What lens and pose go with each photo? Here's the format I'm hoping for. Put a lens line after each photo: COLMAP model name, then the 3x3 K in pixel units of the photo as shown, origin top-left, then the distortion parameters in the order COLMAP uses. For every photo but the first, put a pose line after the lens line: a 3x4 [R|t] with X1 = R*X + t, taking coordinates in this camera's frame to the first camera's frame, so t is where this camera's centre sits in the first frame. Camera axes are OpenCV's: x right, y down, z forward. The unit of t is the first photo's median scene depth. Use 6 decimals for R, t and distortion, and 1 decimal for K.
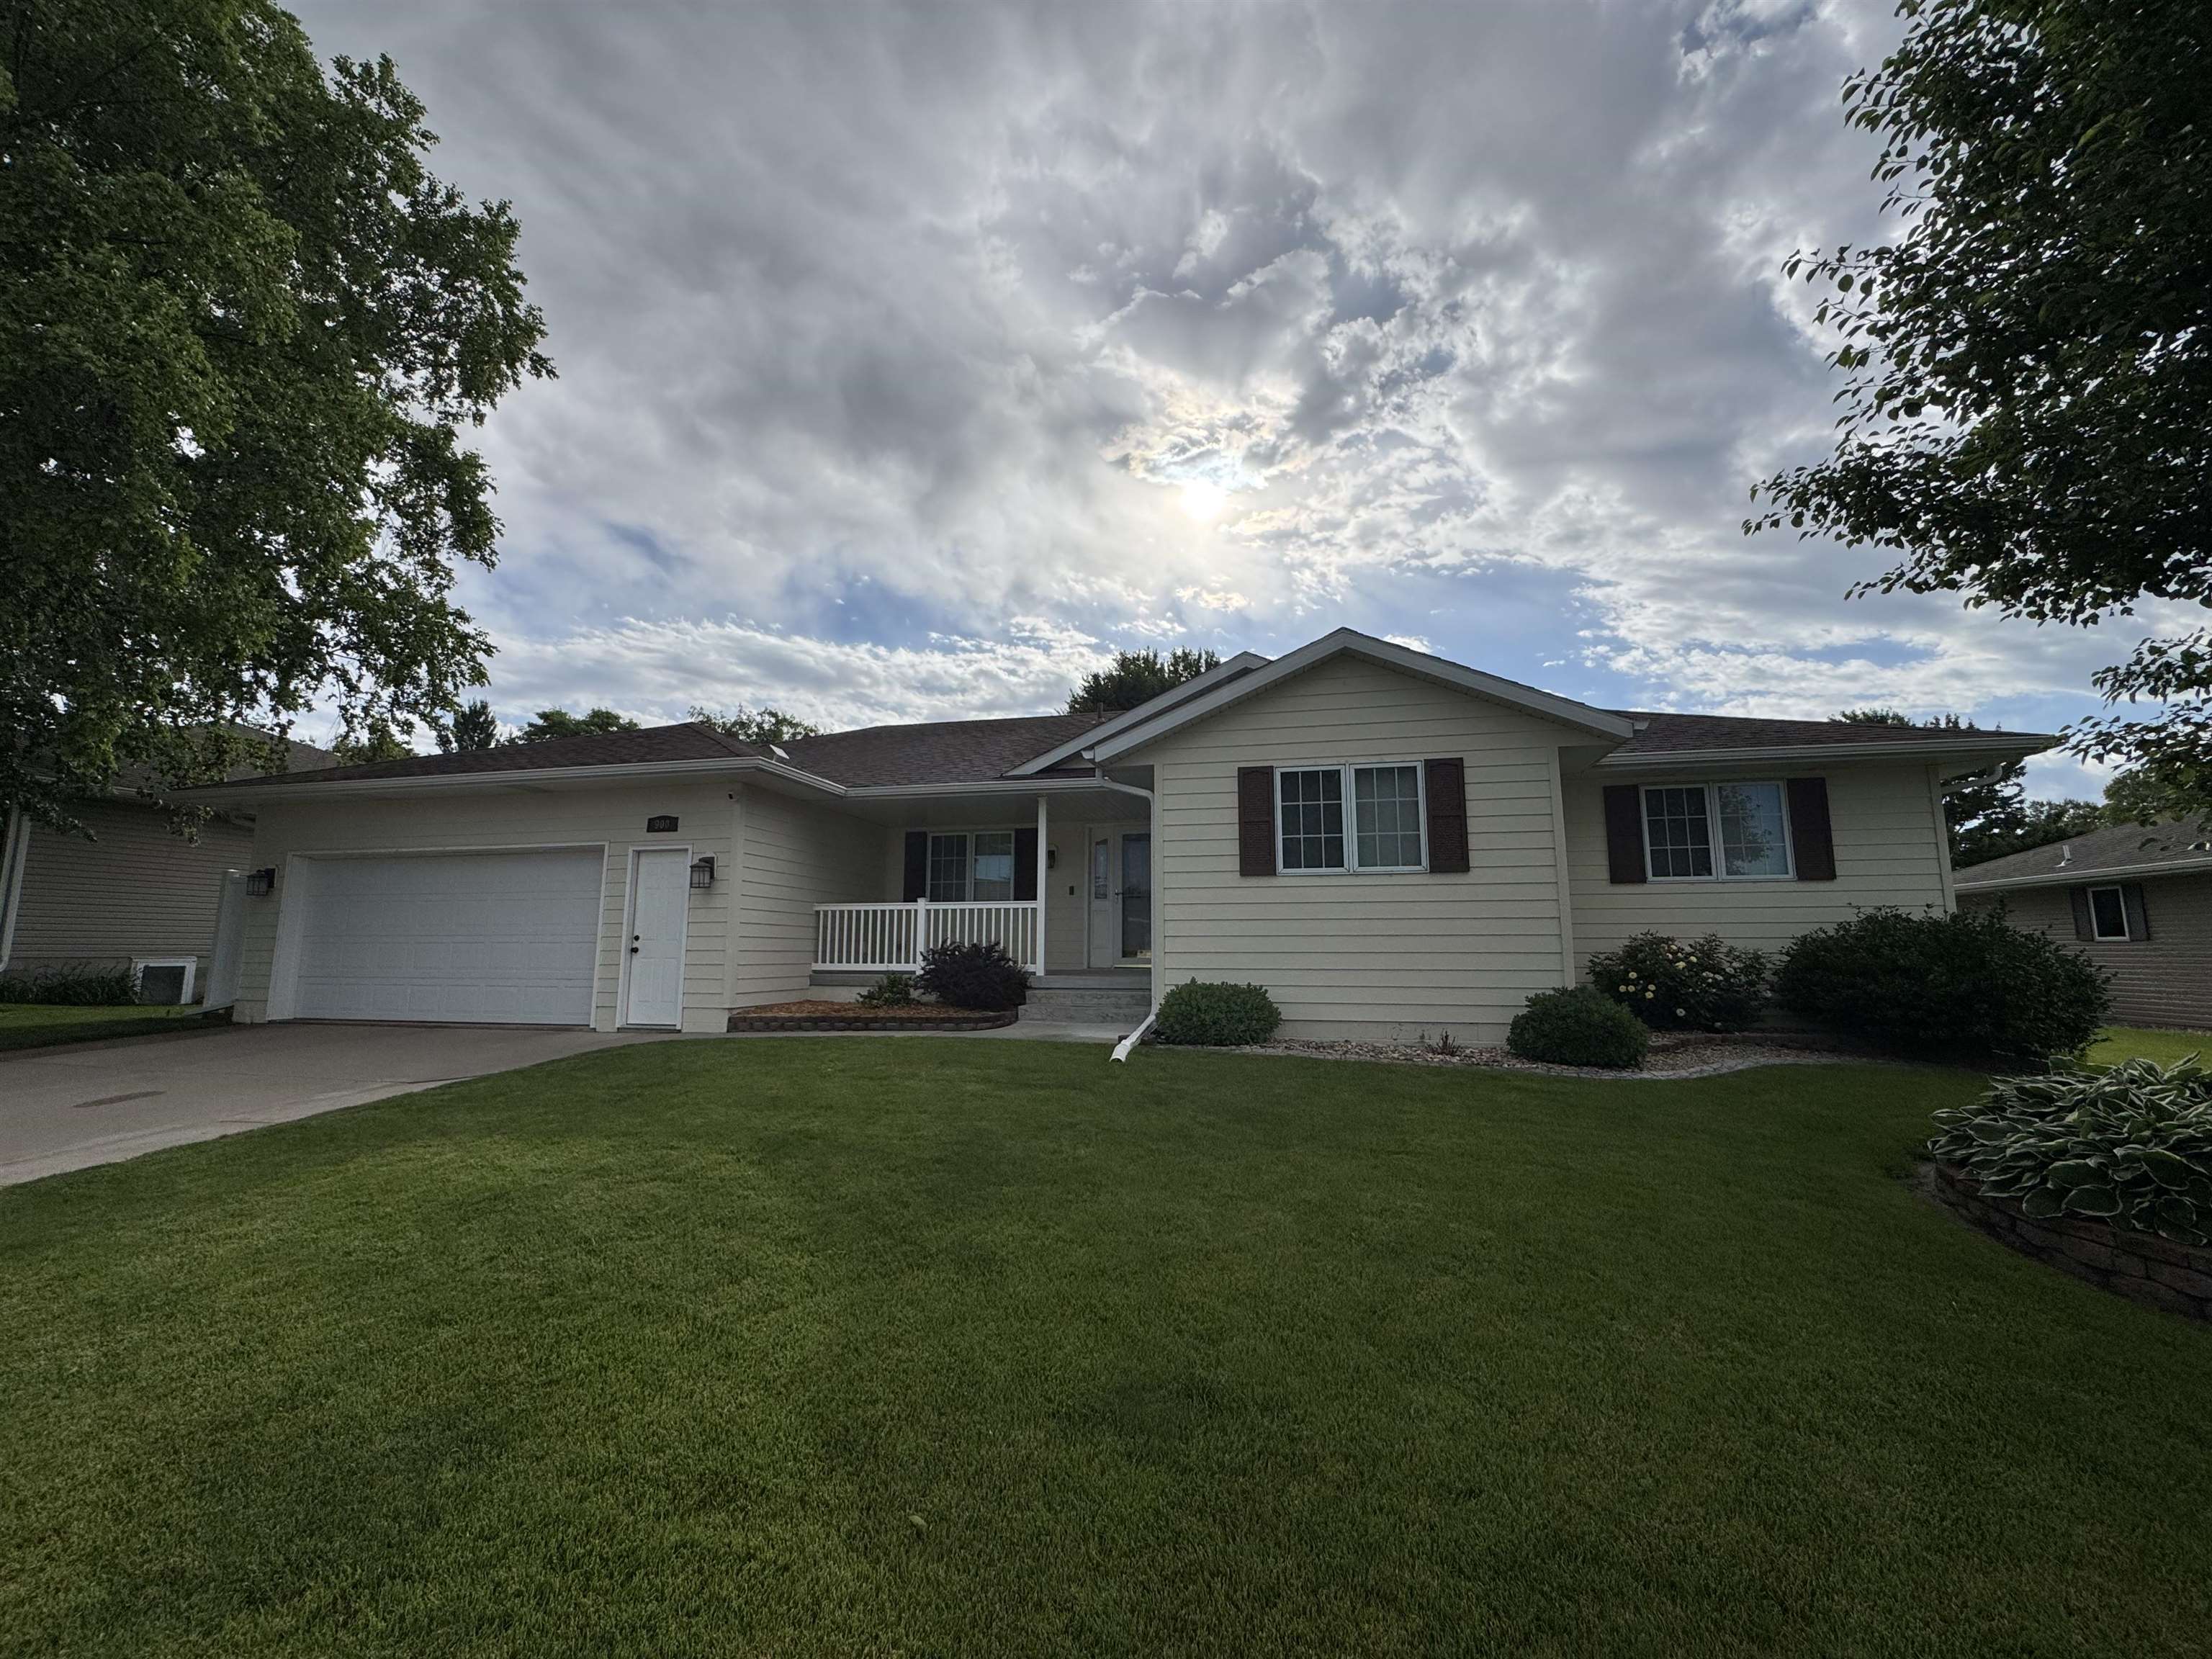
lens RADIAL K [[884.5, 0, 1107.6], [0, 884.5, 819.0], [0, 0, 1]] dist [-0.001328, 0.000219]
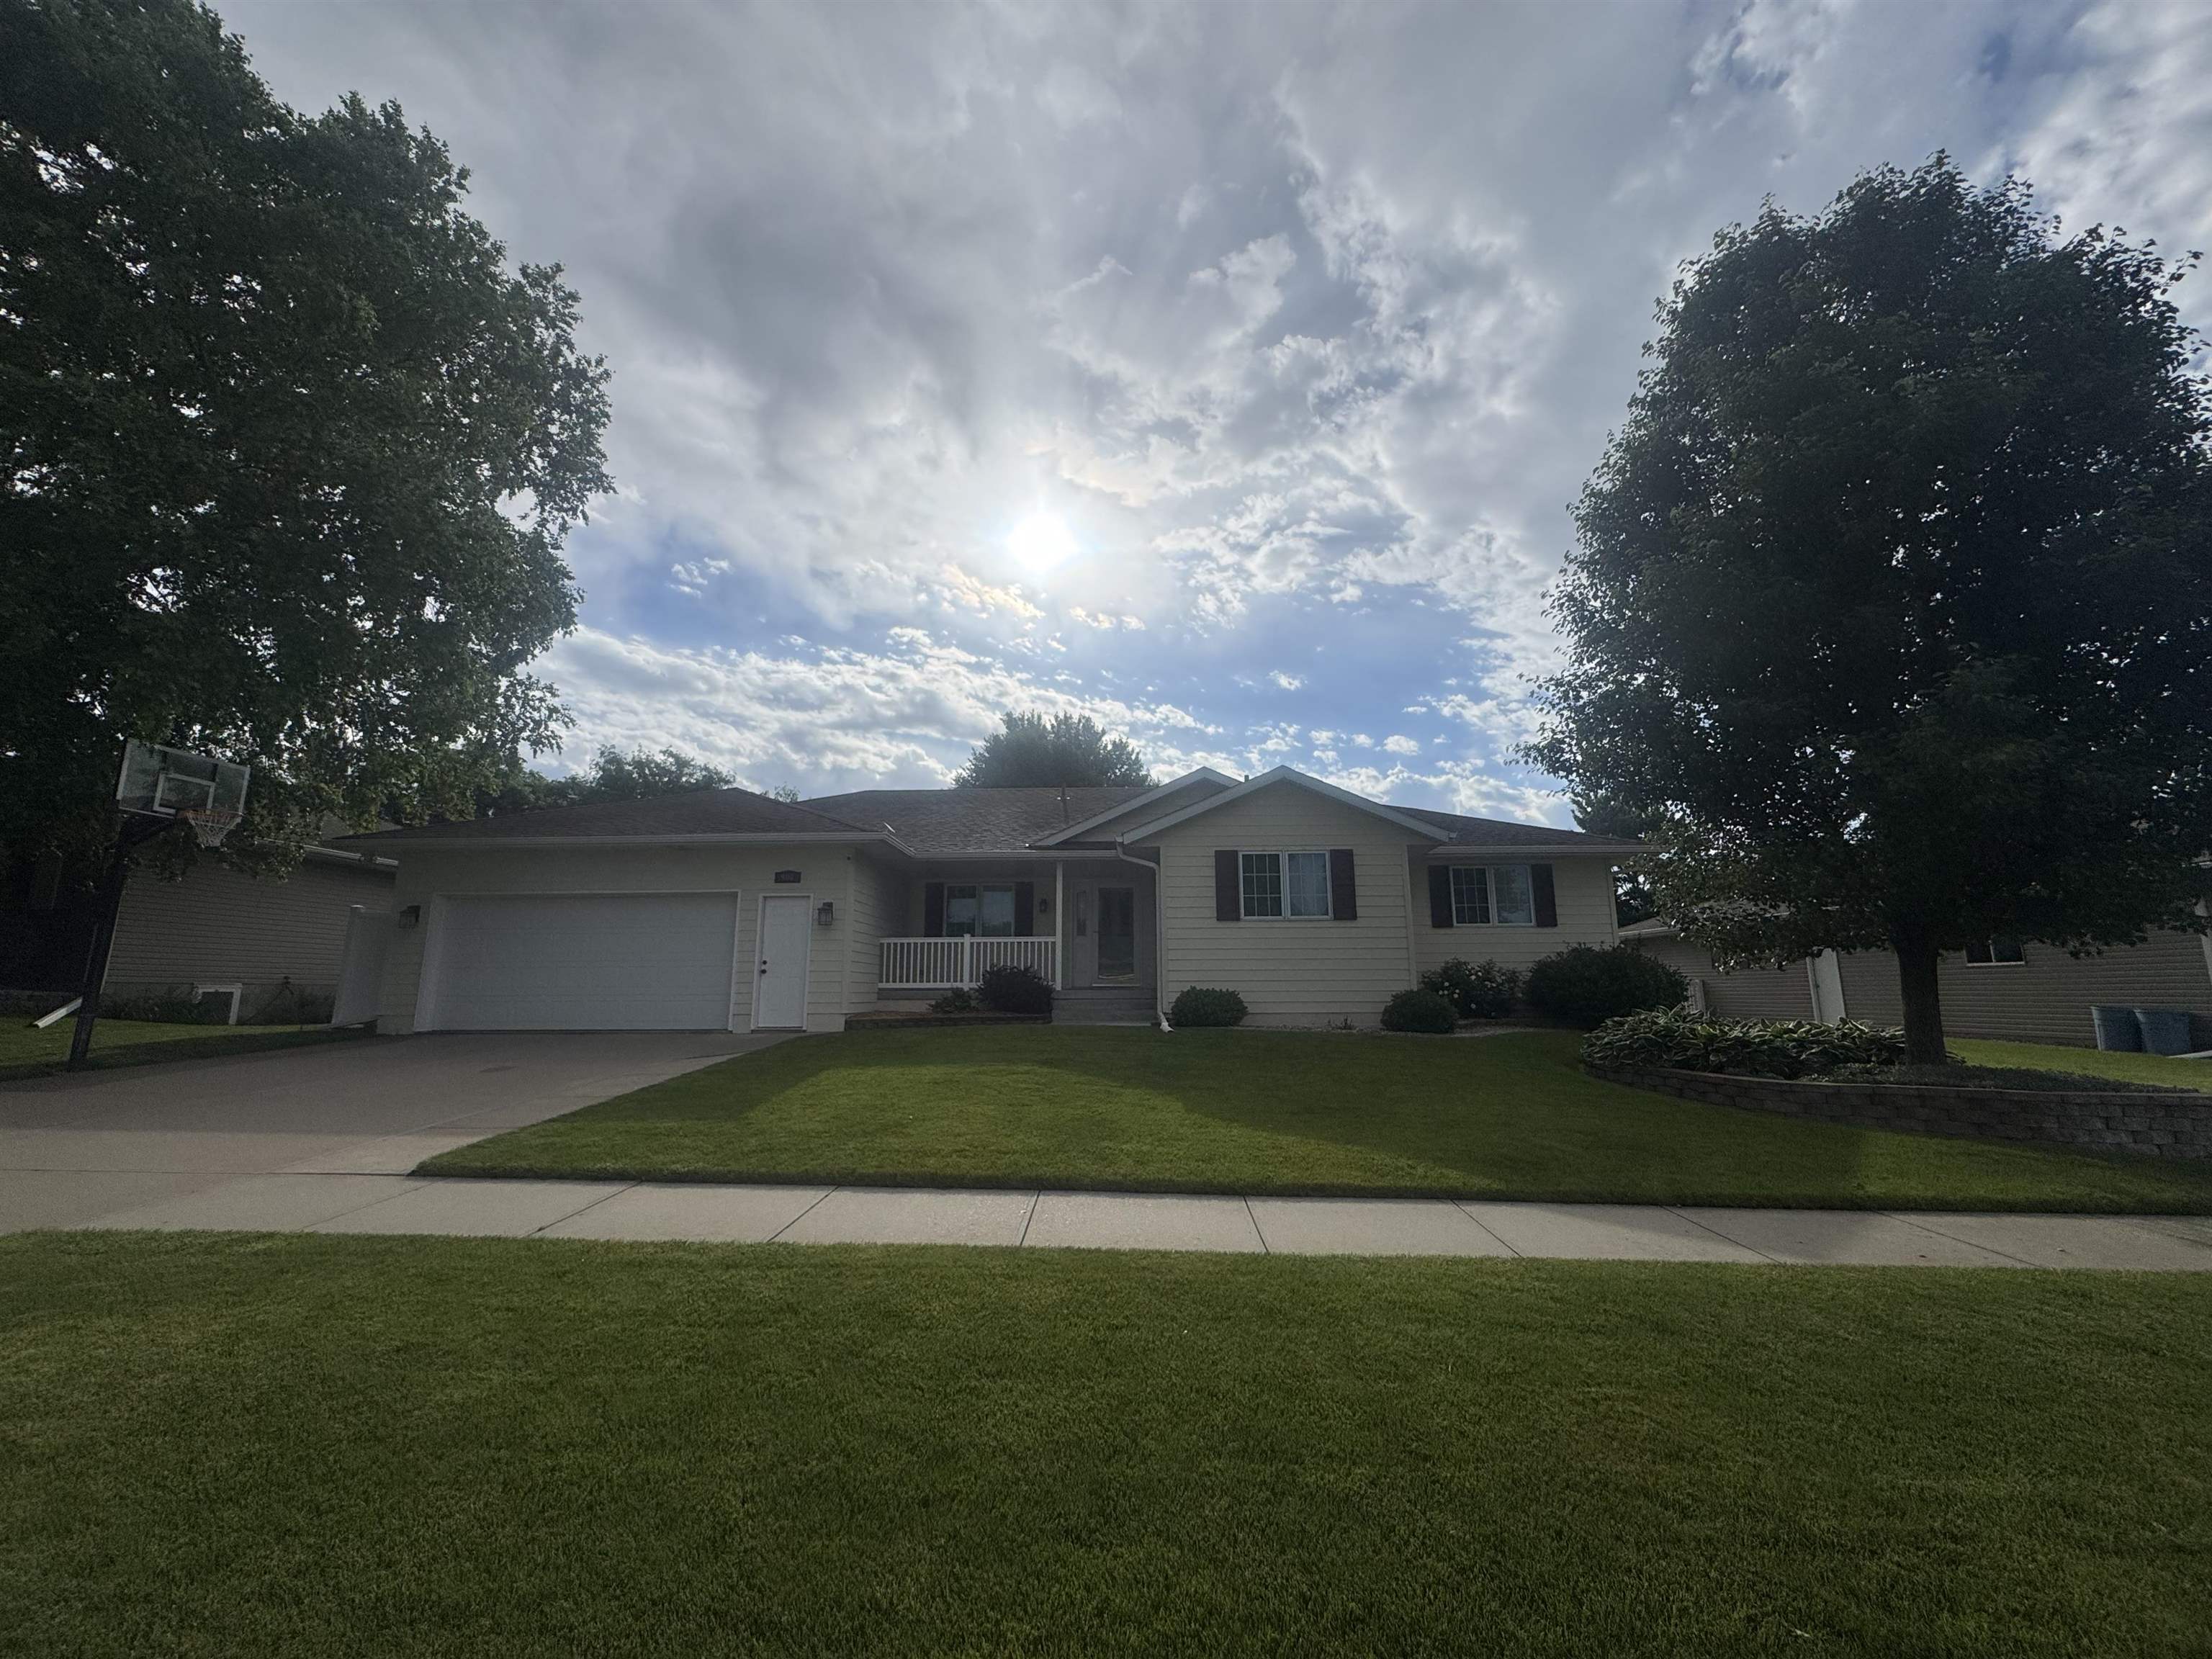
lens RADIAL K [[884.5, 0, 1103.7], [0, 884.5, 825.9], [0, 0, 1]] dist [-0.001328, 0.000219]
pose [[0.981530, 0.030445, 0.188872, -0.324163], [-0.023832, 0.999024, -0.037183, -0.037745], [-0.189820, 0.031995, 0.981298, -0.462338]]
